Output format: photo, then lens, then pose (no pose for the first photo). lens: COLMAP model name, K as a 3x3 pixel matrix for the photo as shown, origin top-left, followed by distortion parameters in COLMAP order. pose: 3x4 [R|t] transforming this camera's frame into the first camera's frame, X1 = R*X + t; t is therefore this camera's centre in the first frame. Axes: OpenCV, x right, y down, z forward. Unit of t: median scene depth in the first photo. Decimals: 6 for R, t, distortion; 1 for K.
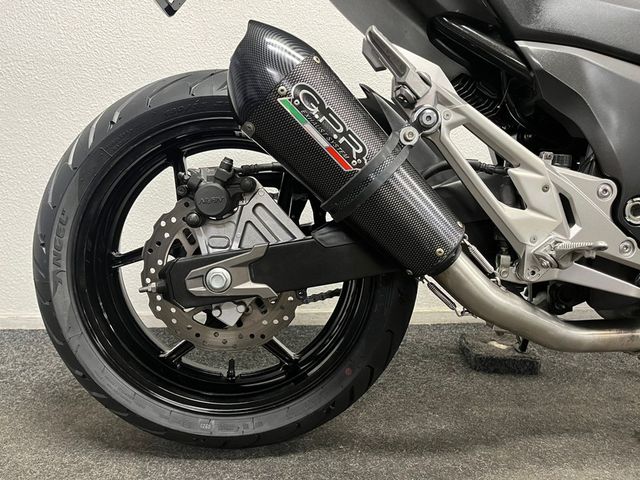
lens RADIAL K [[481.1, 0, 320.0], [0, 481.1, 240.0], [0, 0, 1]] dist [0.041306, -0.001257]
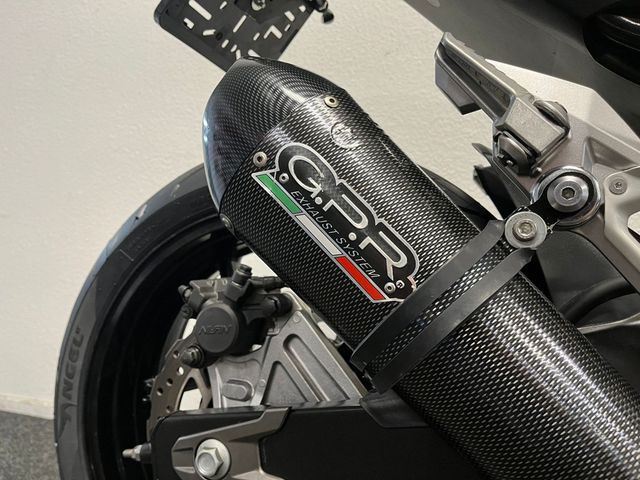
lens RADIAL K [[494.4, 0, 320.0], [0, 494.4, 240.0], [0, 0, 1]] dist [0.026094, -0.007719]
pose [[0.915806, -0.011805, -0.401446, 0.182490], [-0.054228, 0.986780, -0.152726, -0.109029], [0.397942, 0.161637, 0.903059, 0.432600]]
